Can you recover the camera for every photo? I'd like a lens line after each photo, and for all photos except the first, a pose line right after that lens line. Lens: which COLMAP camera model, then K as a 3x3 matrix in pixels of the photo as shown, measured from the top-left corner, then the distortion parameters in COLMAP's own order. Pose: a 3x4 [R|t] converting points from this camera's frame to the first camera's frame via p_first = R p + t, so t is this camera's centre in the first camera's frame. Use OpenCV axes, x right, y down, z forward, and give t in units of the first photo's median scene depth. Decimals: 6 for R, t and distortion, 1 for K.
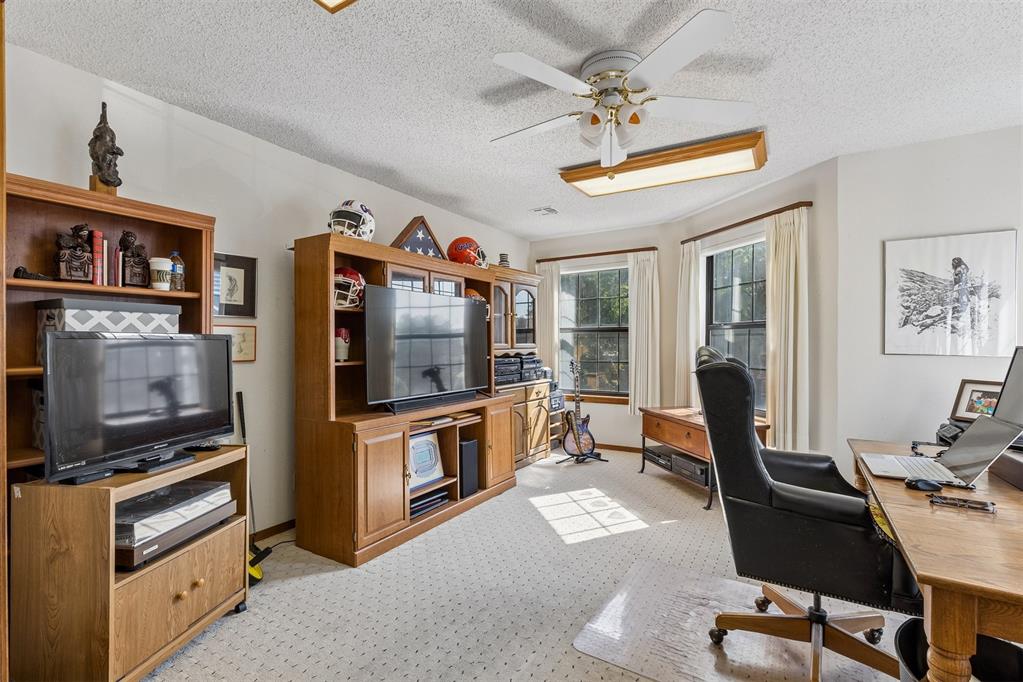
lens RADIAL K [[462.2, 0, 504.6], [0, 462.2, 342.3], [0, 0, 1]] dist [0.002040, -0.000240]
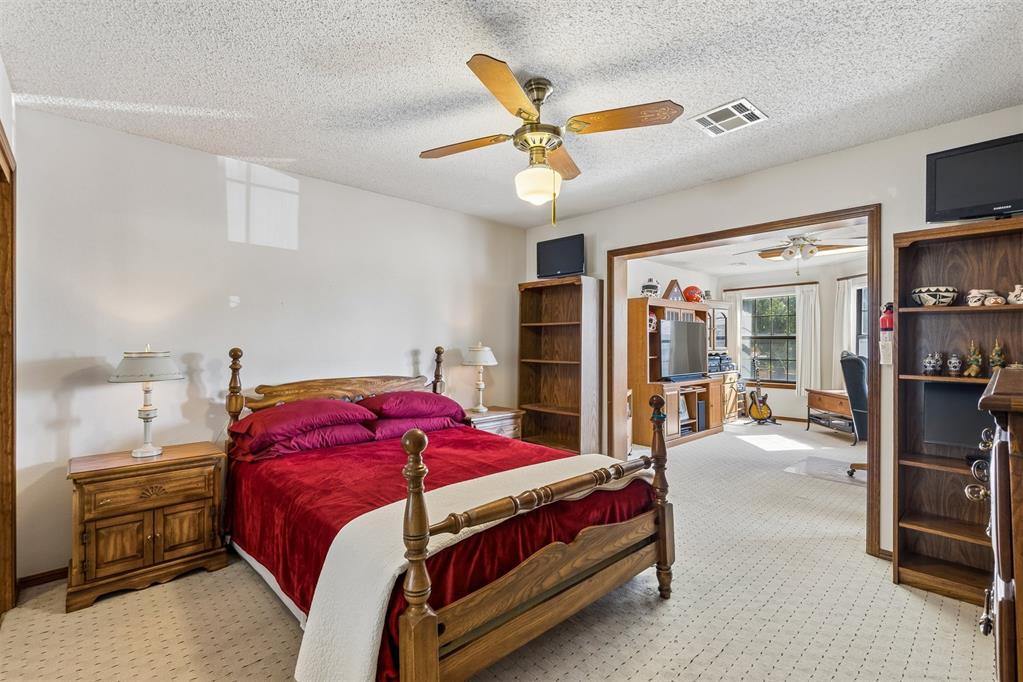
lens RADIAL K [[462.2, 0, 504.6], [0, 462.2, 342.3], [0, 0, 1]] dist [0.002040, -0.000240]
pose [[0.964187, 0.001313, -0.265221, -0.256363], [-0.001635, 0.999998, -0.000990, -0.011177], [0.265219, 0.001388, 0.964187, -0.723605]]
